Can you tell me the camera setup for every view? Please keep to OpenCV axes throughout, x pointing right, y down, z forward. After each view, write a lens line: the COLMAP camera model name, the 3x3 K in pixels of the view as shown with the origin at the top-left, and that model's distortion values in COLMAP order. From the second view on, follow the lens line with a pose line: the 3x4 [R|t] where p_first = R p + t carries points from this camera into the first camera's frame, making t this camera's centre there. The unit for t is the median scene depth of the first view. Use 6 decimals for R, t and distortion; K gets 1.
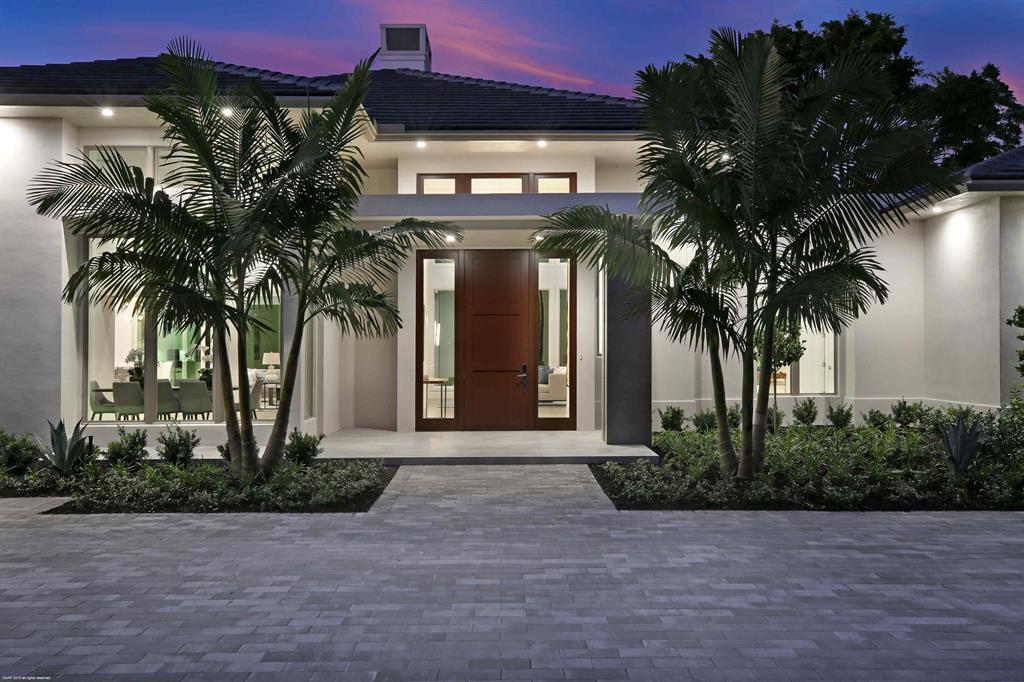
lens RADIAL K [[1033.2, 0, 512.0], [0, 1033.2, 341.0], [0, 0, 1]] dist [0.000261, 0.000409]
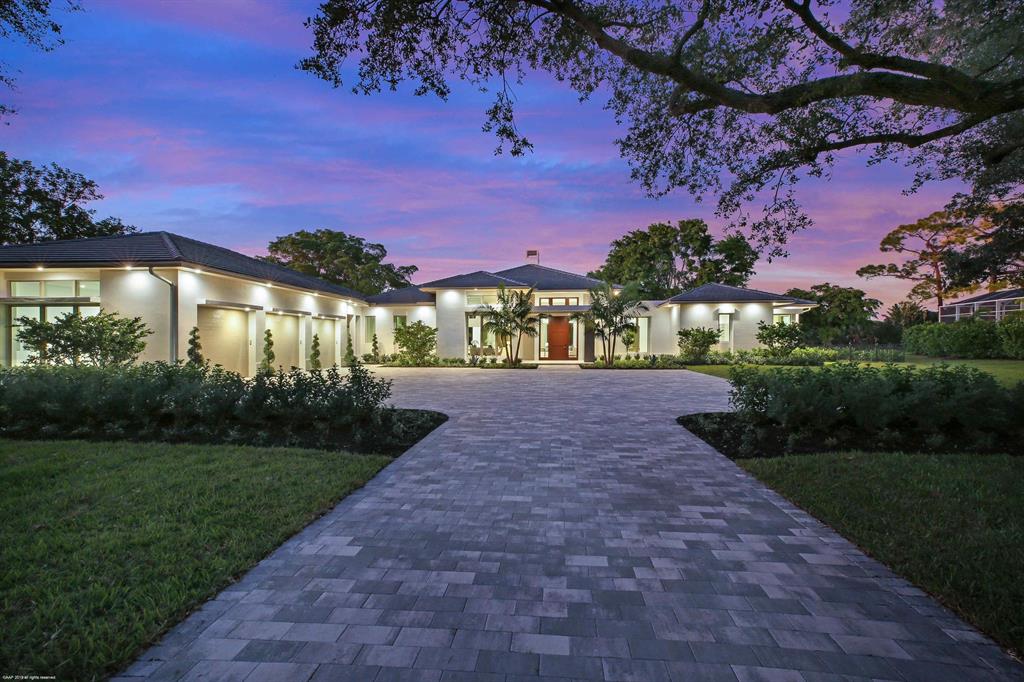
lens RADIAL K [[484.1, 0, 512.0], [0, 484.1, 341.0], [0, 0, 1]] dist [-0.000196, -0.000044]
pose [[0.994719, 0.010164, -0.102134, -0.004684], [-0.008982, 0.999887, 0.012018, -0.012268], [0.102245, -0.011038, 0.994698, -1.009289]]
